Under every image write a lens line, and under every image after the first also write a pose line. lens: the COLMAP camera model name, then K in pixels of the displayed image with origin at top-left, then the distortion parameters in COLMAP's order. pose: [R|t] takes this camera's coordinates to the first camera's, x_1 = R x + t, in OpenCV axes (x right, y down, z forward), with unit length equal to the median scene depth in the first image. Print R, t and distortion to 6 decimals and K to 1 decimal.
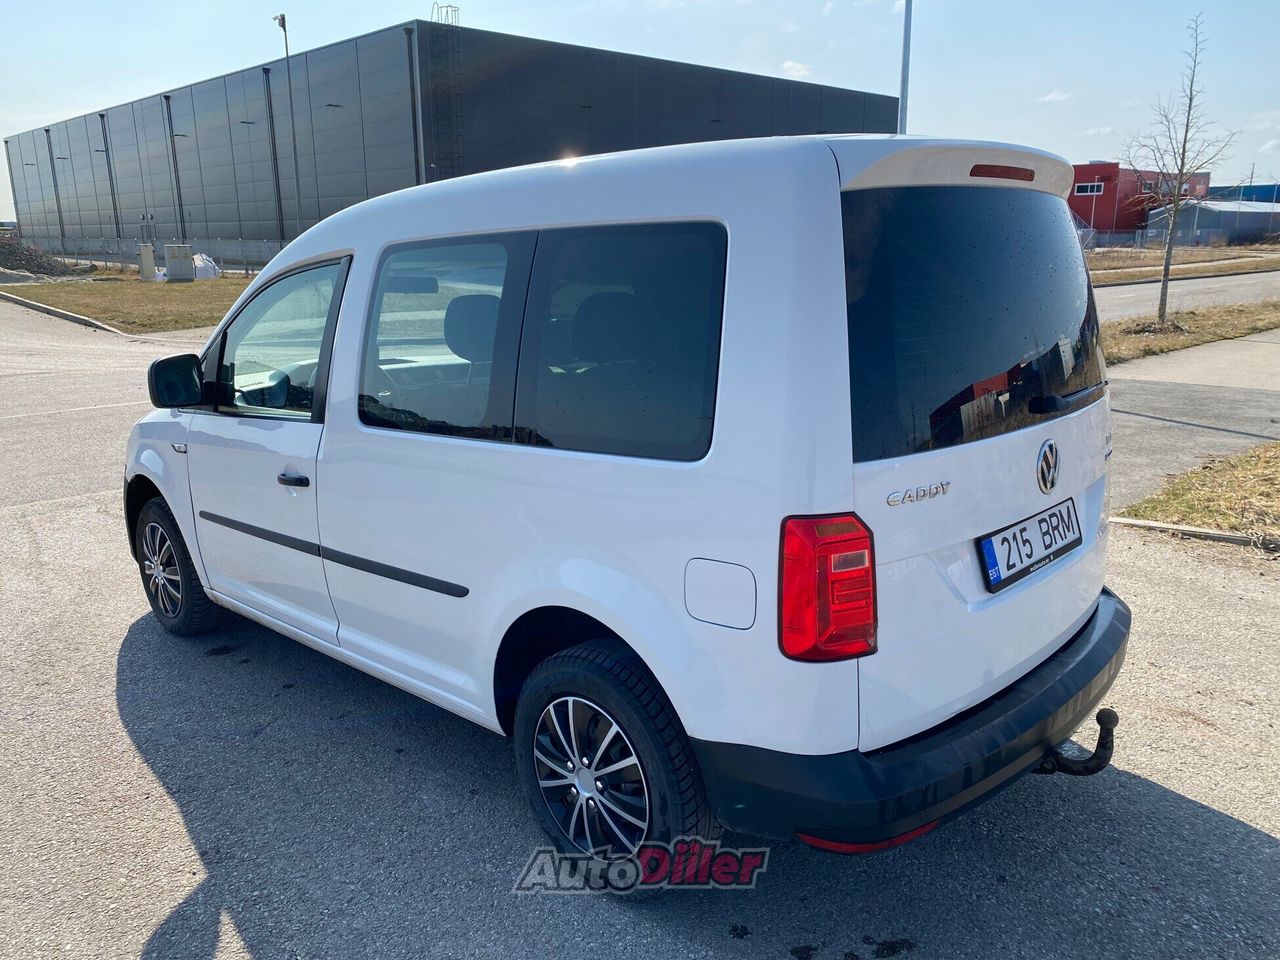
lens RADIAL K [[979.0, 0, 640.0], [0, 979.0, 480.0], [0, 0, 1]] dist [0.005831, -0.005085]
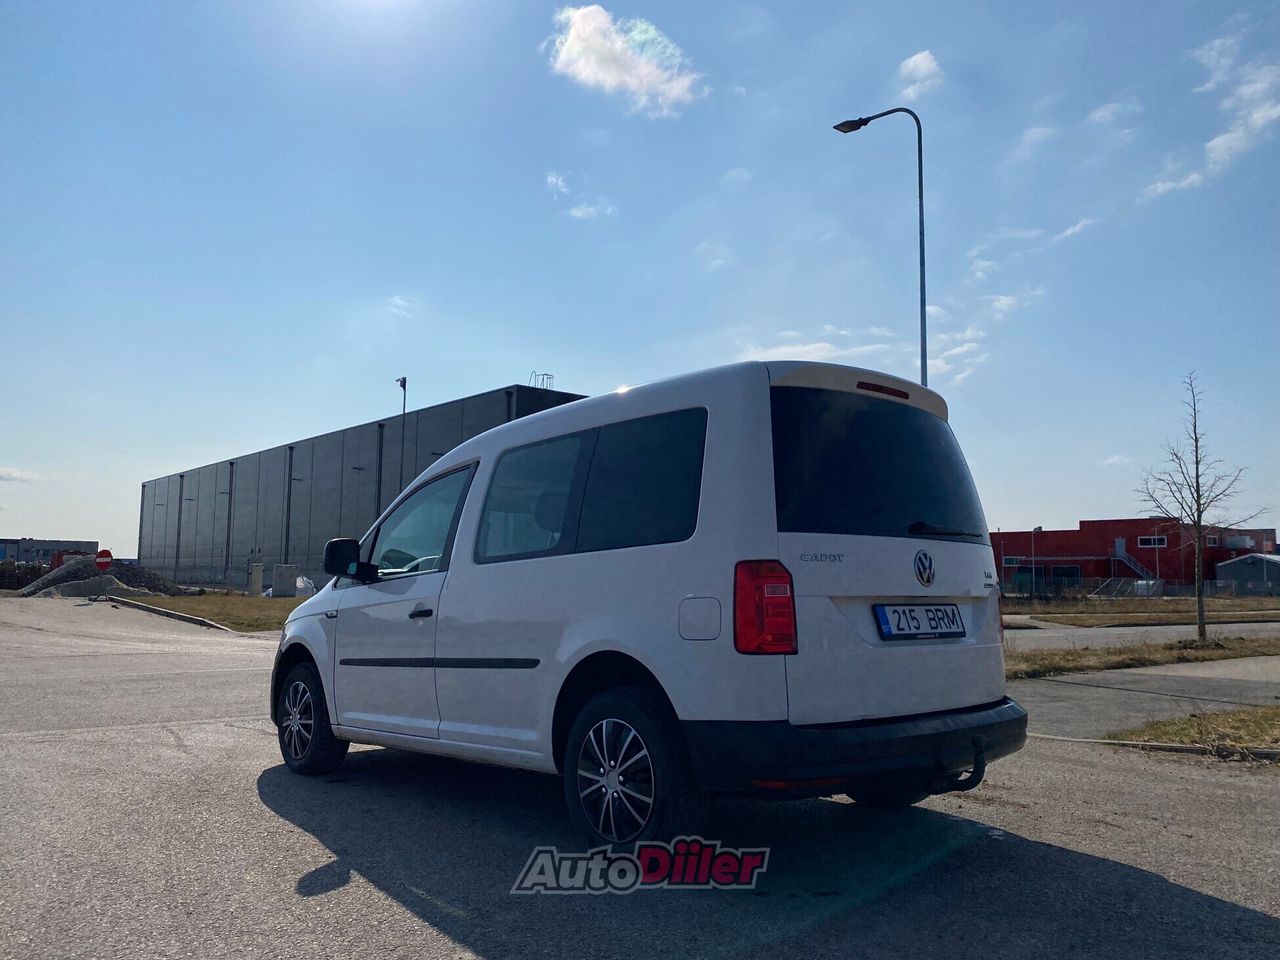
lens RADIAL K [[979.0, 0, 640.0], [0, 979.0, 480.0], [0, 0, 1]] dist [0.005831, -0.005085]
pose [[0.997052, 0.013215, -0.075584, 0.072798], [-0.038308, 0.939242, -0.341113, 0.319770], [0.066483, 0.343003, 0.936979, -0.406293]]
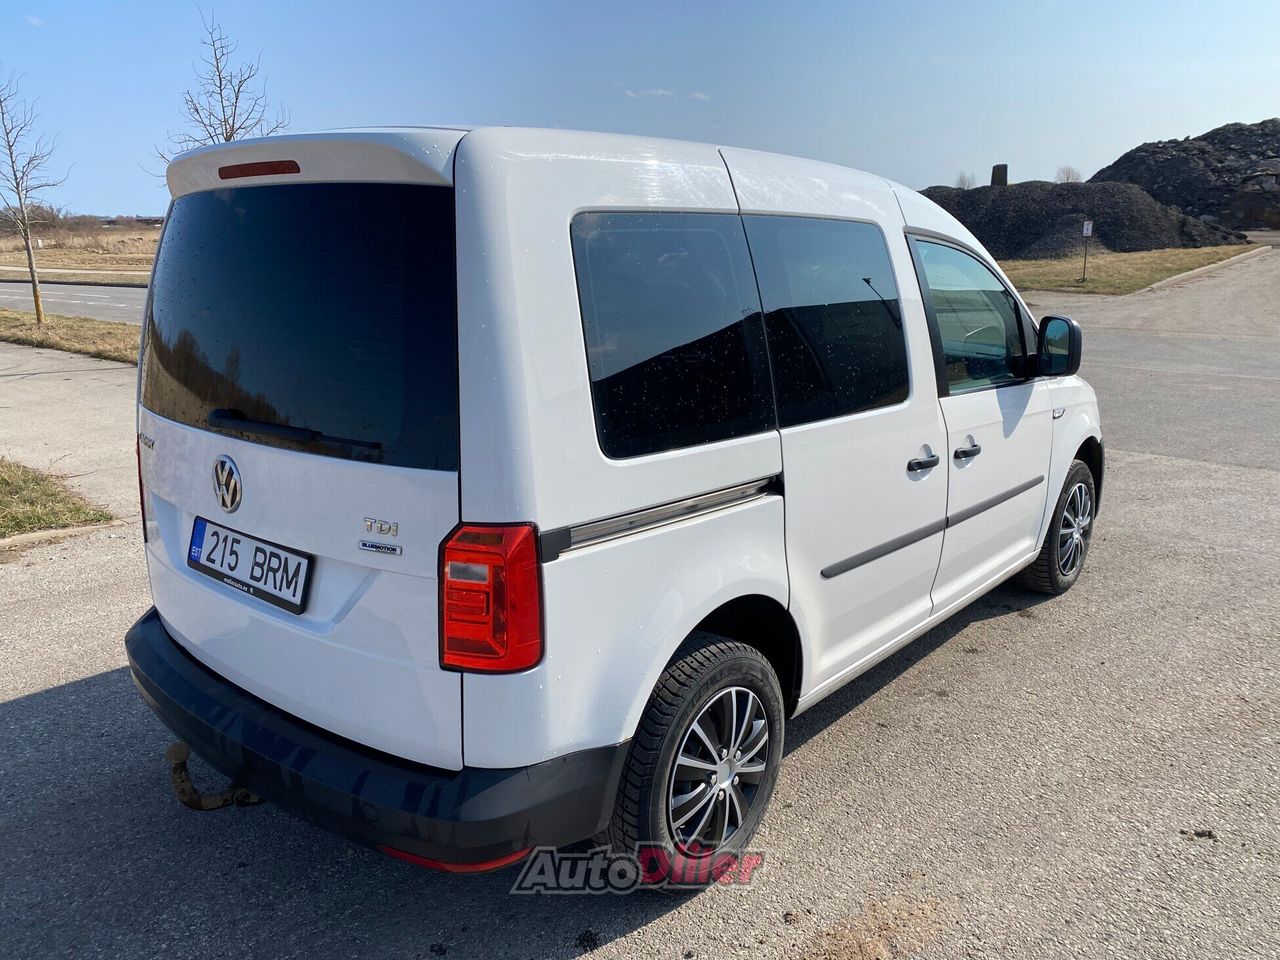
lens RADIAL K [[979.0, 0, 640.0], [0, 979.0, 480.0], [0, 0, 1]] dist [0.005831, -0.005085]
pose [[0.063725, 0.257059, -0.964292, 1.099745], [-0.219523, 0.946200, 0.237729, -0.267031], [0.973524, 0.196535, 0.116727, 1.039175]]
